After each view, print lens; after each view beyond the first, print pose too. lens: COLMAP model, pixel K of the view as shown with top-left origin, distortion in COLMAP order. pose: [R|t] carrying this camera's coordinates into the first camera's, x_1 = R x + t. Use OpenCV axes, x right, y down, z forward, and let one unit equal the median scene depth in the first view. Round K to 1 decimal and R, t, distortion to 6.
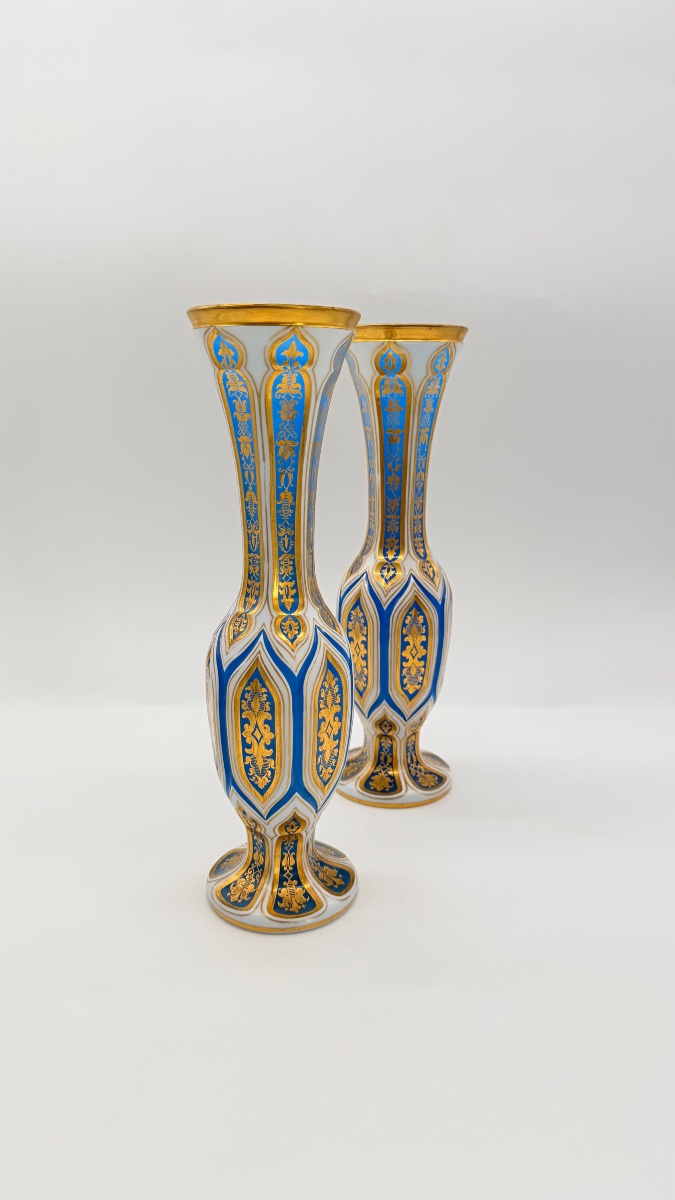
lens RADIAL K [[859.4, 0, 337.5], [0, 859.4, 600.0], [0, 0, 1]] dist [0.189699, -0.501139]
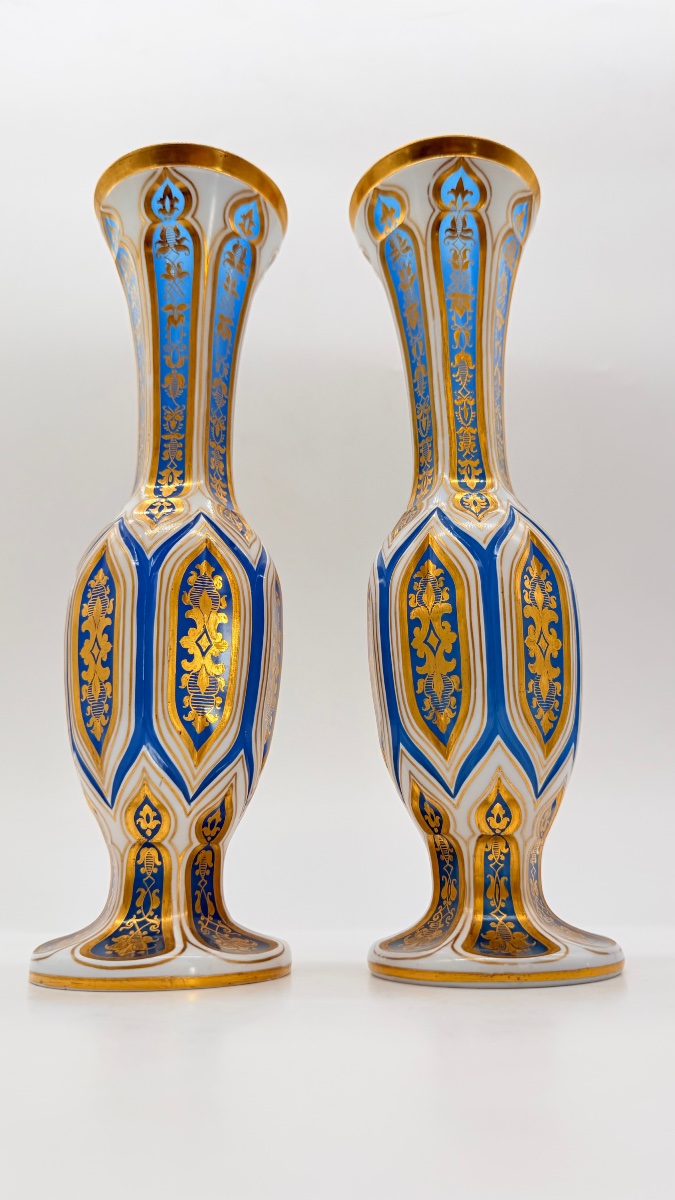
lens RADIAL K [[859.4, 0, 337.5], [0, 859.4, 600.0], [0, 0, 1]] dist [0.189699, -0.501139]
pose [[0.991769, 0.016003, 0.127034, 0.101442], [0.050161, 0.864286, -0.500494, 0.303038], [-0.117803, 0.502746, 0.856369, 0.525516]]
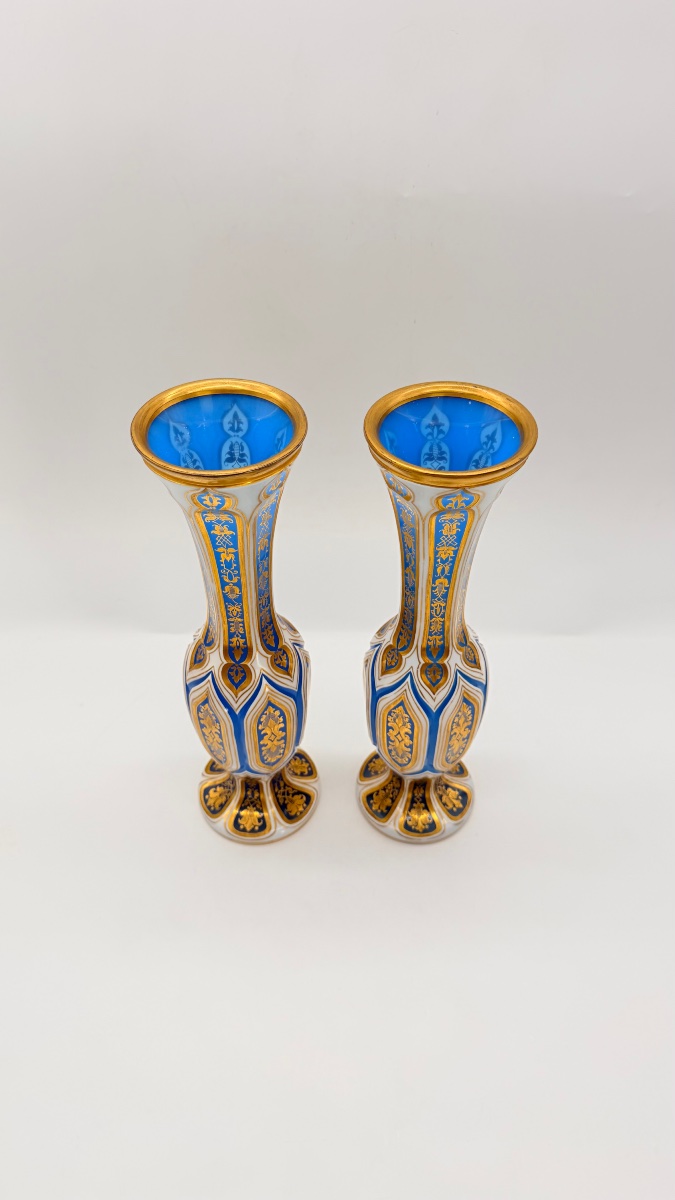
lens RADIAL K [[859.4, 0, 337.5], [0, 859.4, 600.0], [0, 0, 1]] dist [0.189699, -0.501139]
pose [[0.987884, -0.111531, 0.107915, 0.073398], [0.042870, 0.864421, 0.500938, -0.536532], [-0.149154, -0.490243, 0.858729, 0.251220]]
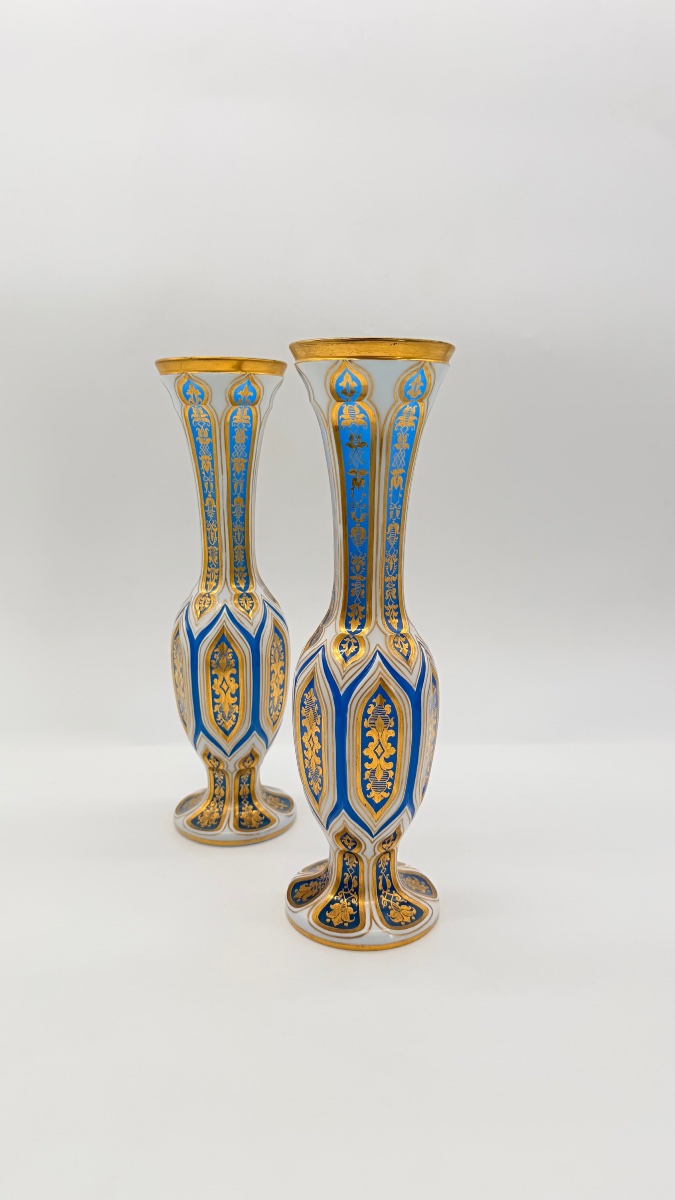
lens RADIAL K [[859.4, 0, 337.5], [0, 859.4, 600.0], [0, 0, 1]] dist [0.189699, -0.501139]
pose [[0.991044, 0.030513, -0.130001, 0.148503], [-0.037630, 0.997904, -0.052650, -0.033241], [0.128122, 0.057070, 0.990115, 0.206896]]
